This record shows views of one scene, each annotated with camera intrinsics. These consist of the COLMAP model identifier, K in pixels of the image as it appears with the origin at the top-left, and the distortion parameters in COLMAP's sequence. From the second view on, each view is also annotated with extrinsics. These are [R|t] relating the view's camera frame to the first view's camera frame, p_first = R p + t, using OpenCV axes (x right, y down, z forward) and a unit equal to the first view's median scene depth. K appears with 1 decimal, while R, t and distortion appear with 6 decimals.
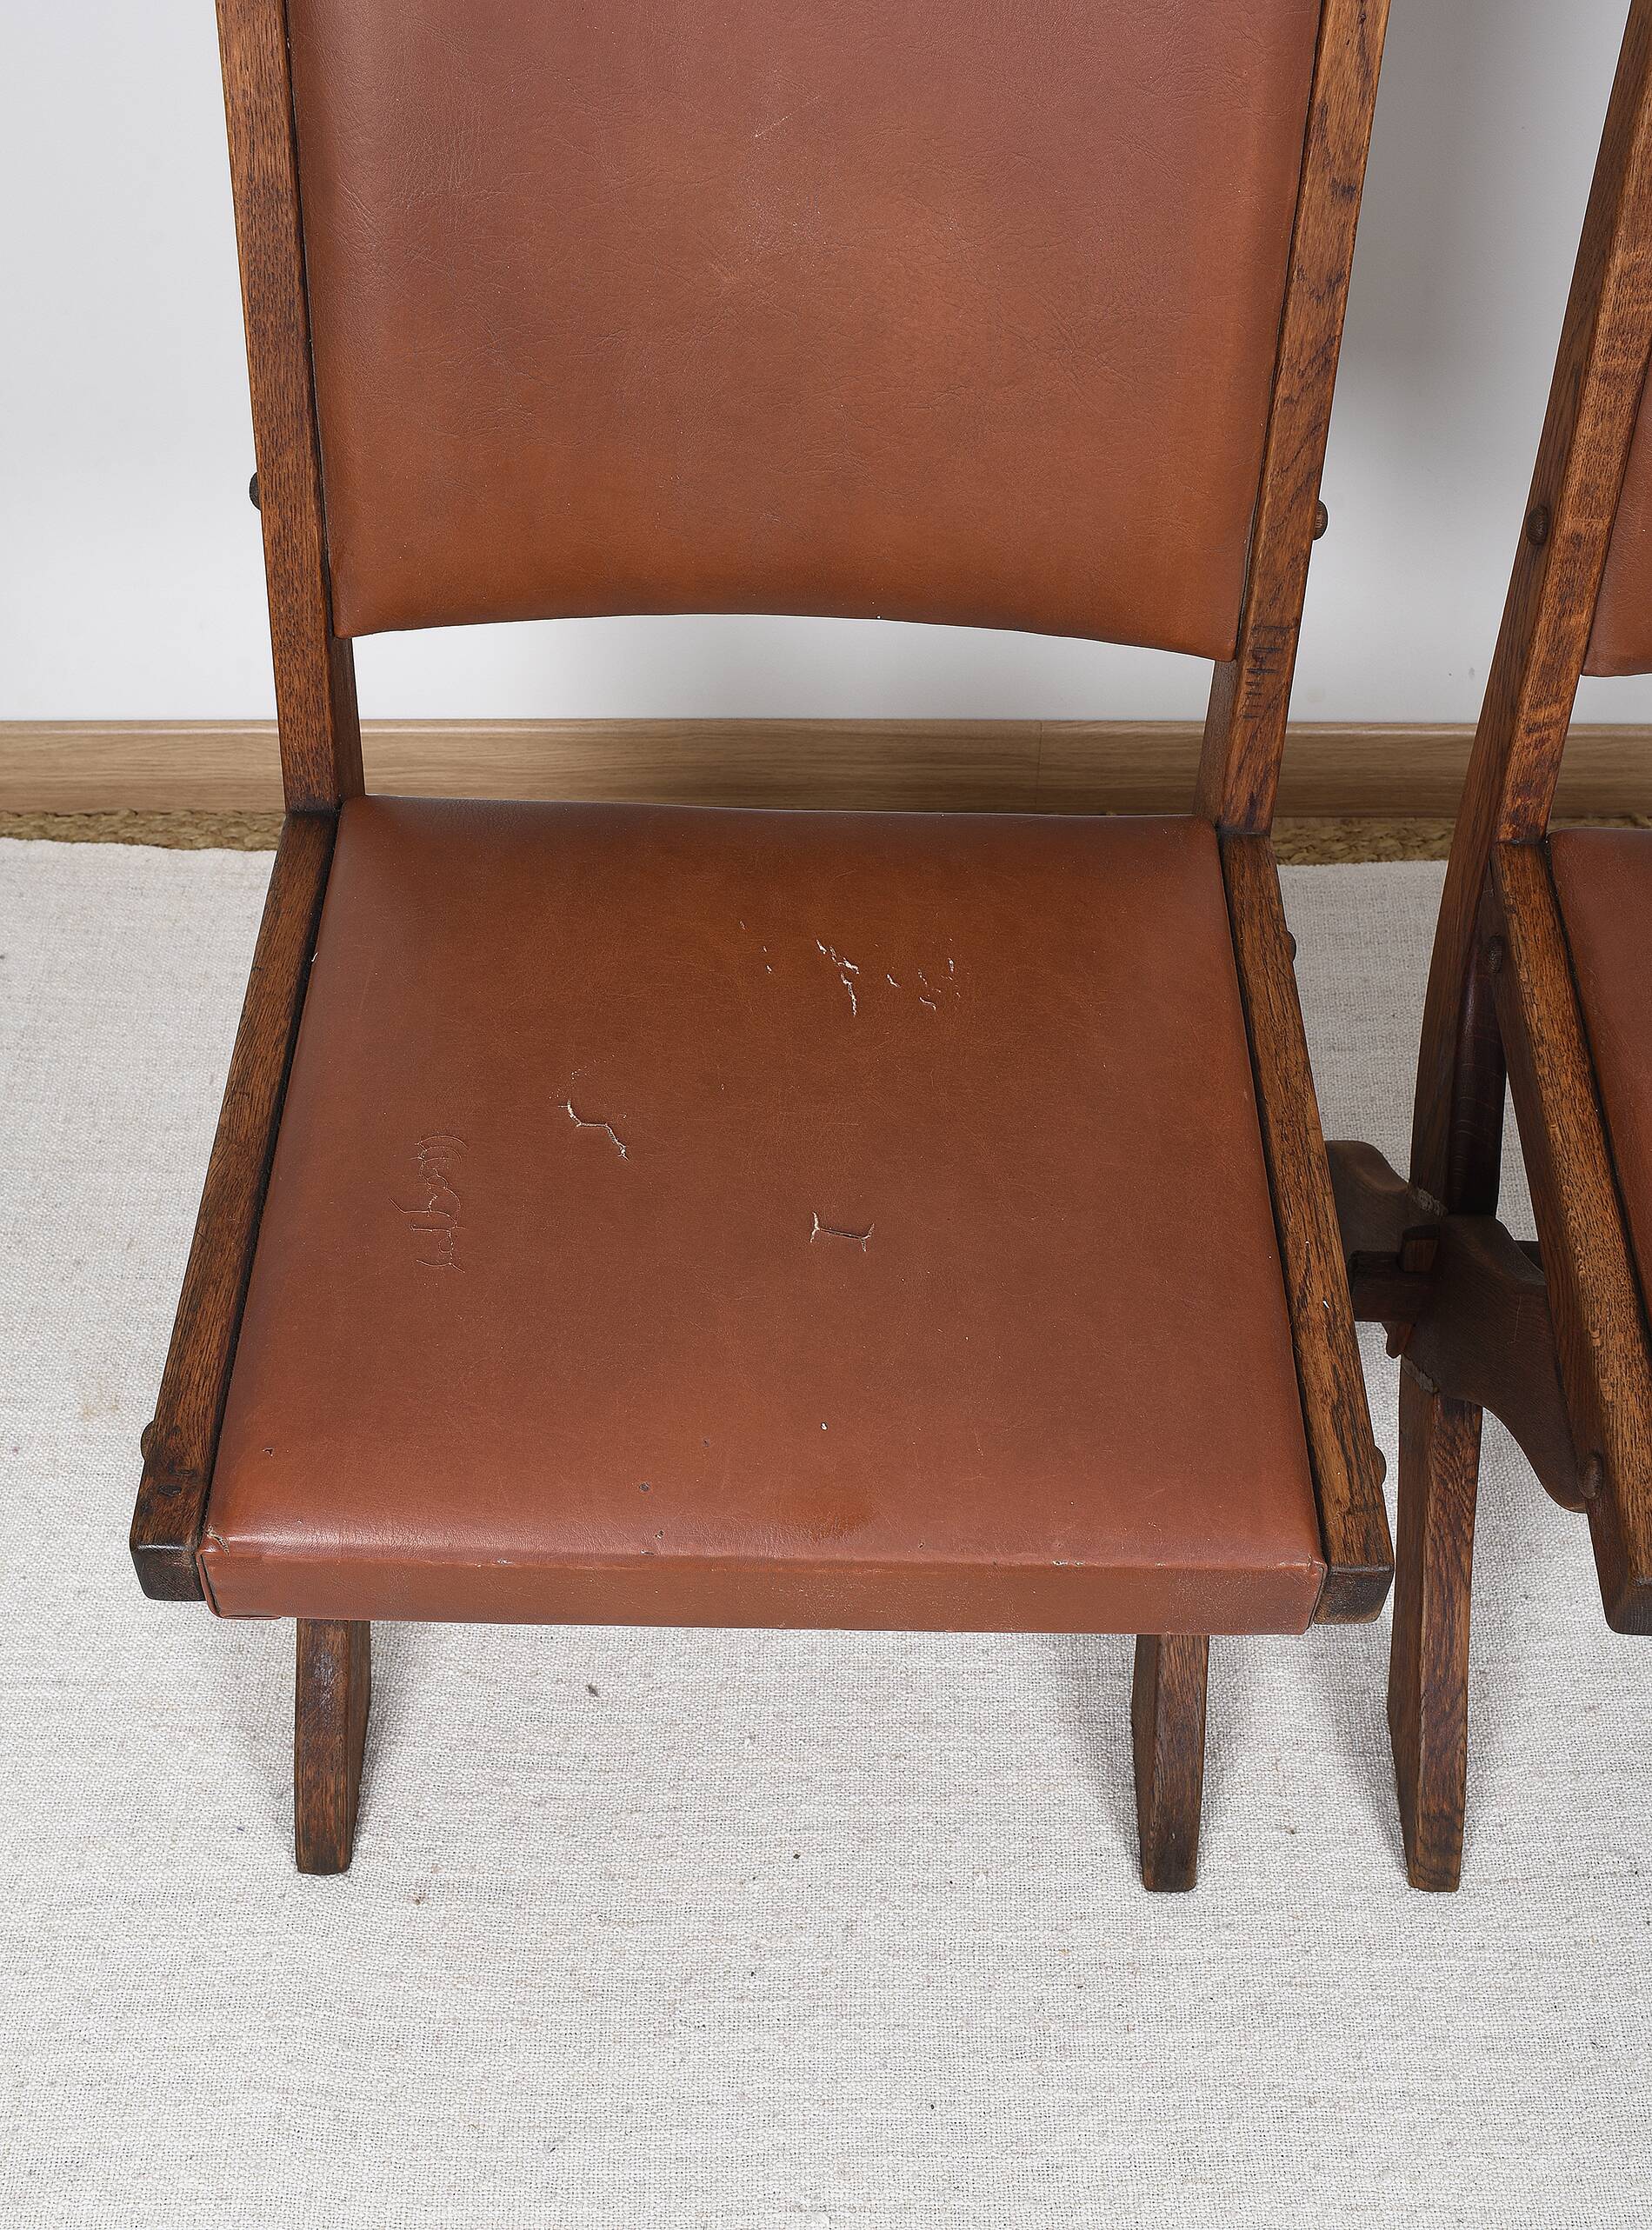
lens RADIAL K [[2605.3, 0, 767.5], [0, 2605.3, 1058.1], [0, 0, 1]] dist [-0.091902, 0.080750]
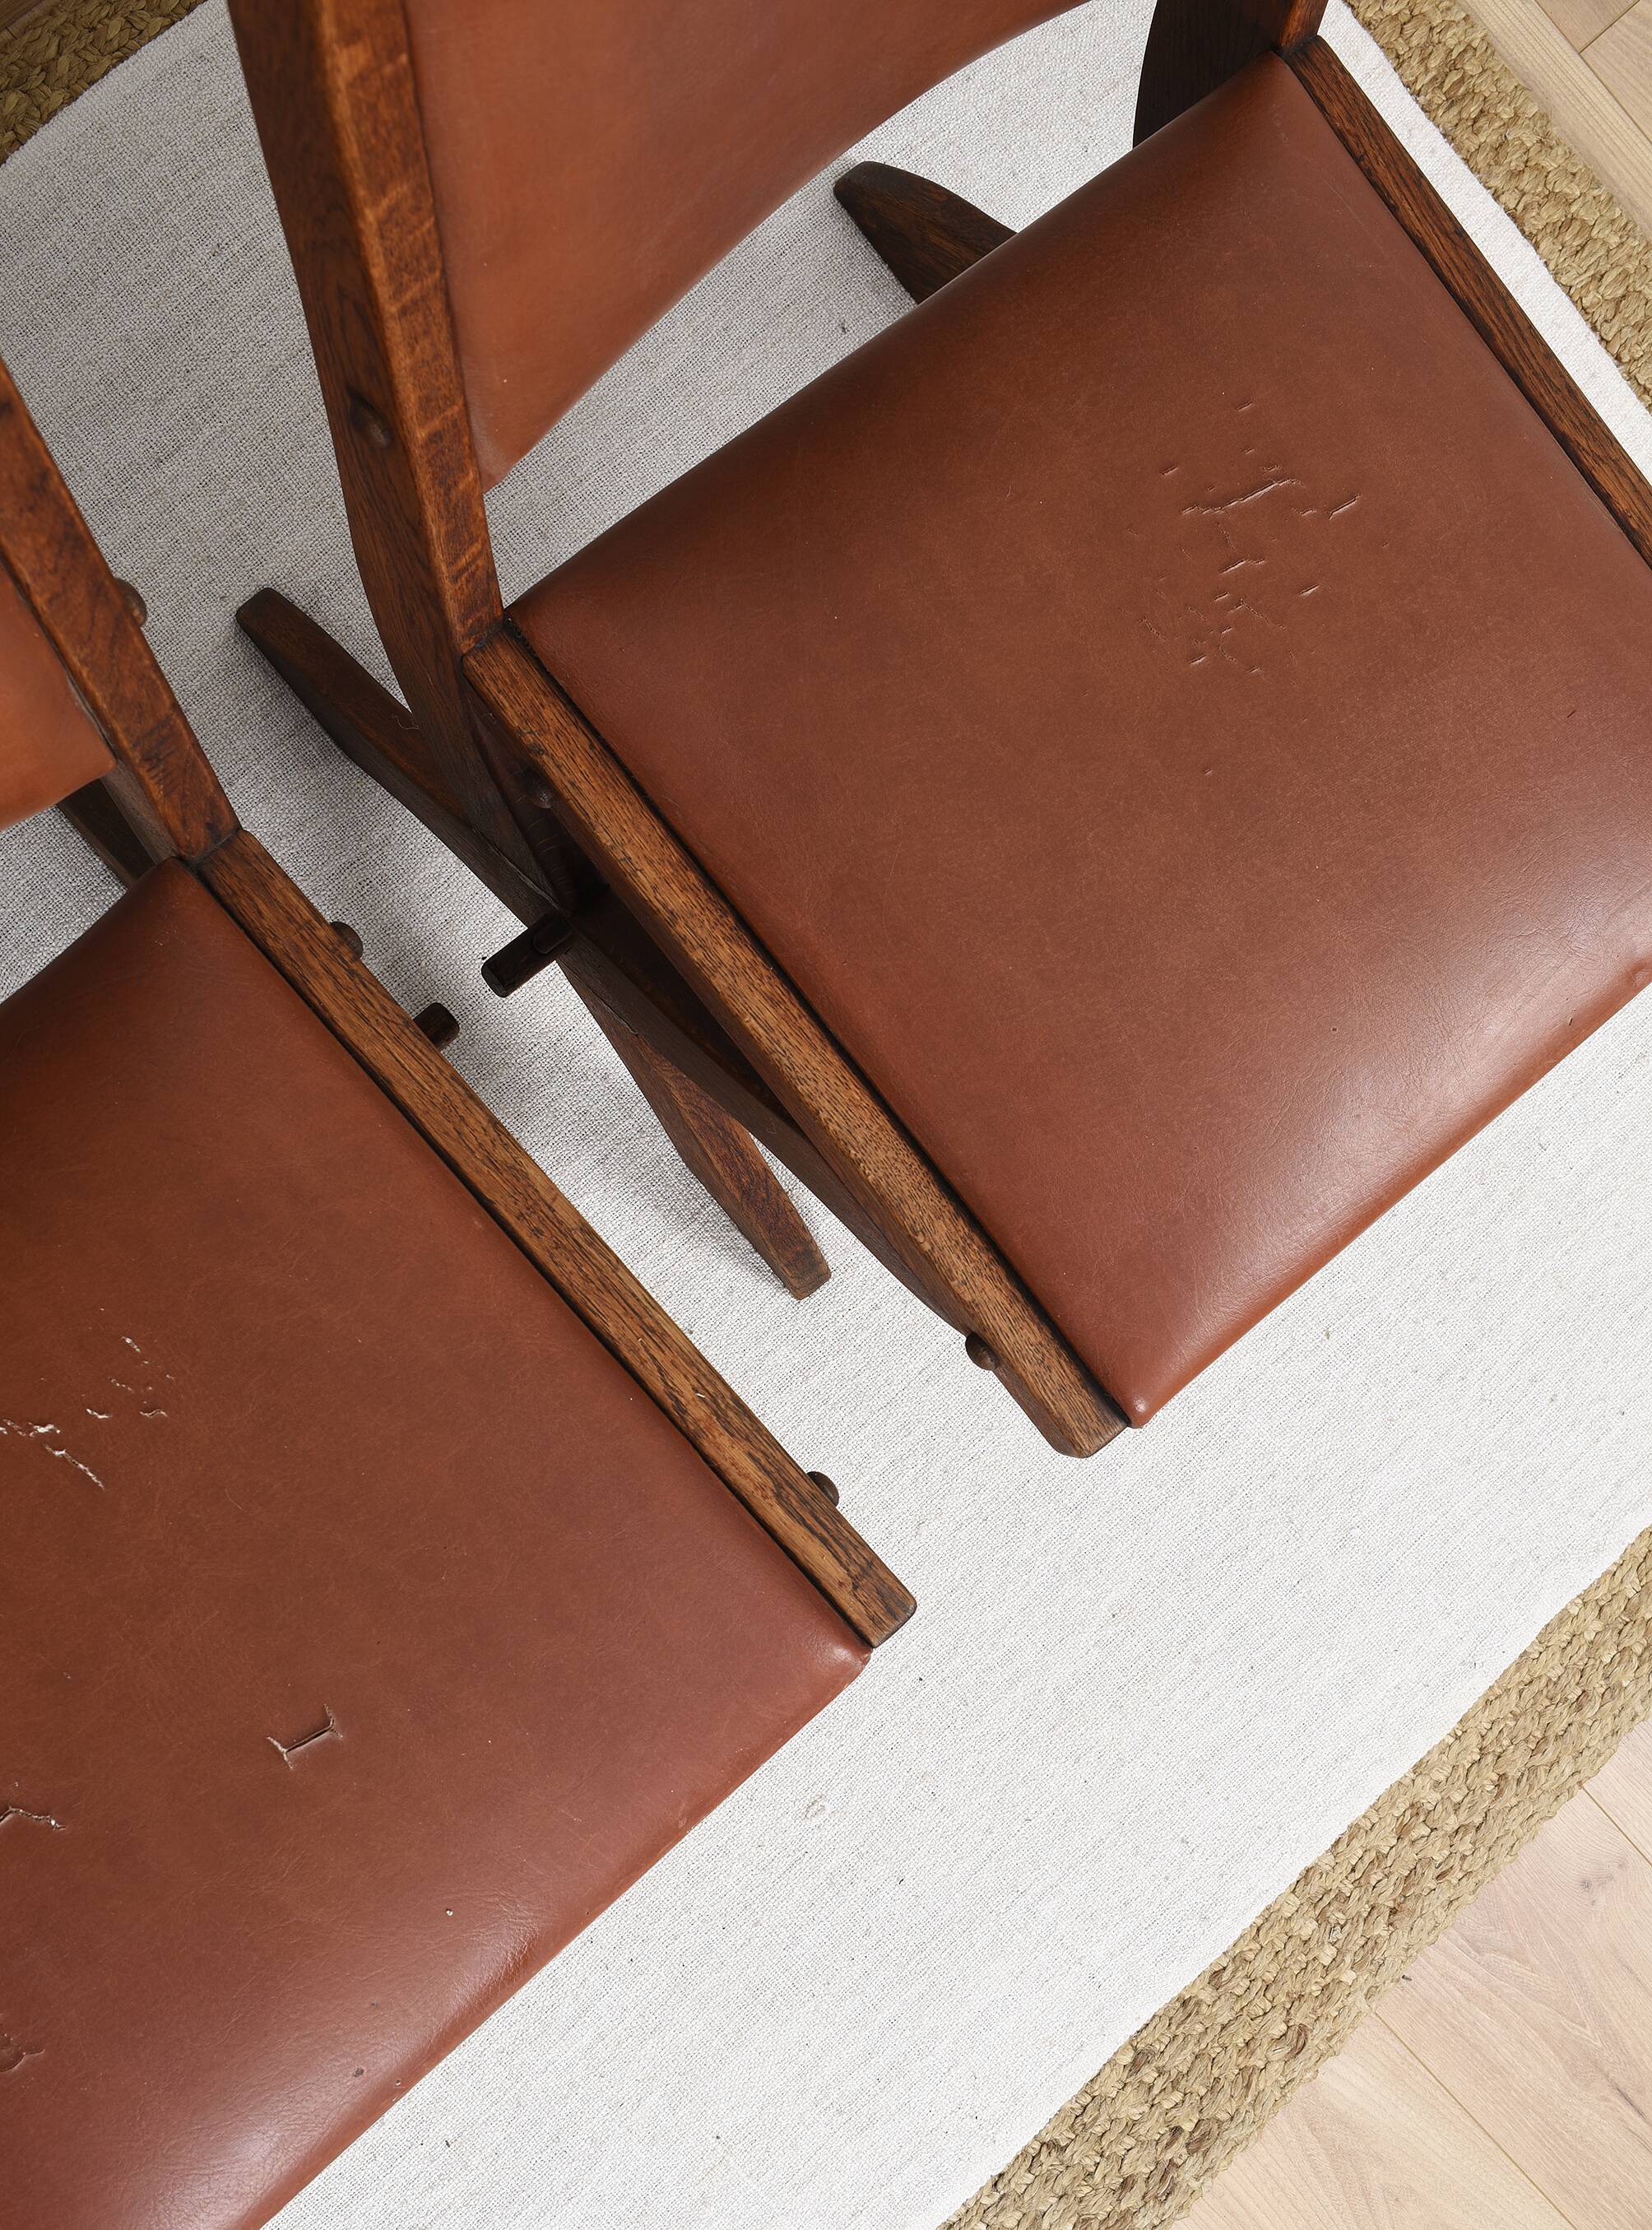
lens RADIAL K [[2604.9, 0, 767.6], [0, 2604.9, 1058.1], [0, 0, 1]] dist [-0.091902, 0.080750]
pose [[0.730171, -0.665005, 0.156900, 0.154765], [0.352838, 0.563630, 0.746878, -0.655467], [-0.585111, -0.489989, 0.646186, 0.390182]]
